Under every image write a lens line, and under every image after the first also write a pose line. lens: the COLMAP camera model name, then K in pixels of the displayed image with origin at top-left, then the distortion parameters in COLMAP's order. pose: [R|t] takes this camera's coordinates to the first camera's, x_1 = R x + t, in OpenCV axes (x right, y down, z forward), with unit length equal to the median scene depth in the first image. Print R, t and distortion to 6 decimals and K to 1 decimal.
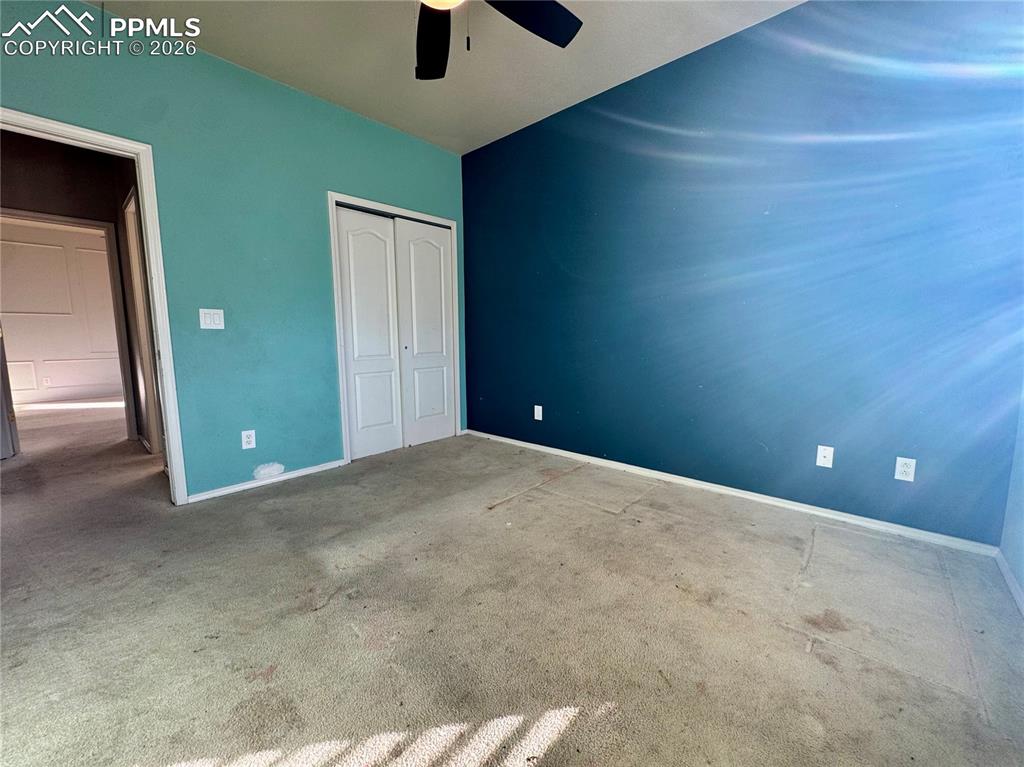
lens RADIAL K [[408.3, 0, 511.4], [0, 408.3, 383.4], [0, 0, 1]] dist [-0.004764, 0.000058]
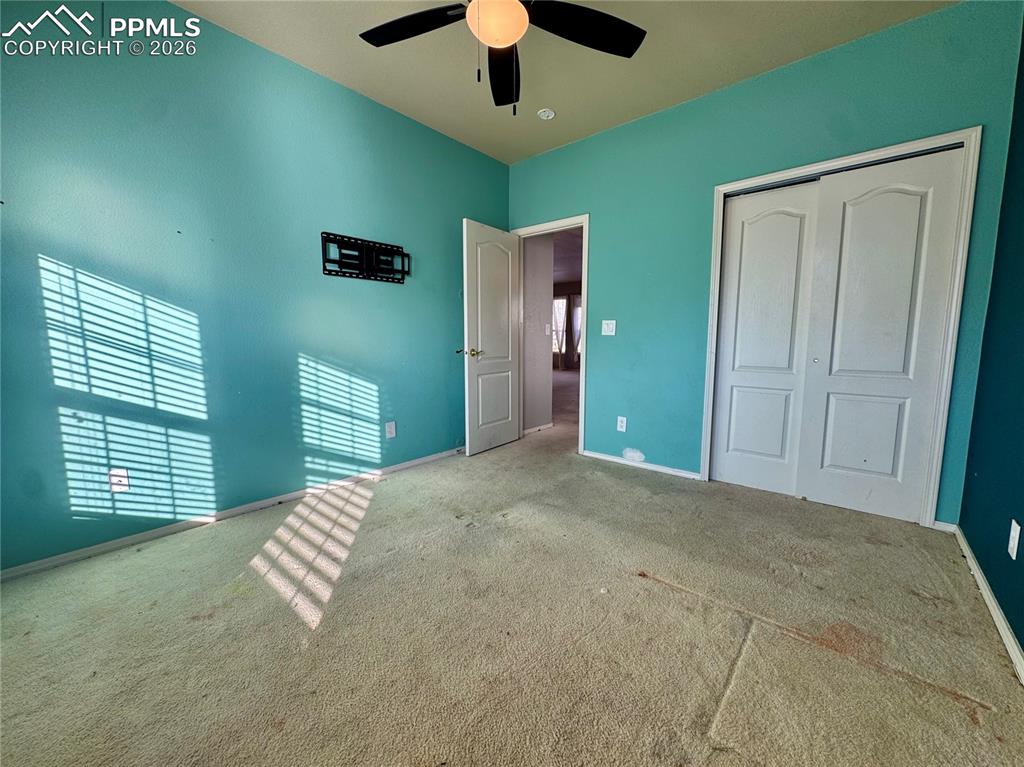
lens RADIAL K [[408.3, 0, 511.4], [0, 408.3, 383.4], [0, 0, 1]] dist [-0.004764, 0.000058]
pose [[0.023457, 0.119523, -0.992554, 0.605683], [-0.121494, 0.985810, 0.115839, -0.093388], [0.992315, 0.117872, 0.037645, 0.647507]]
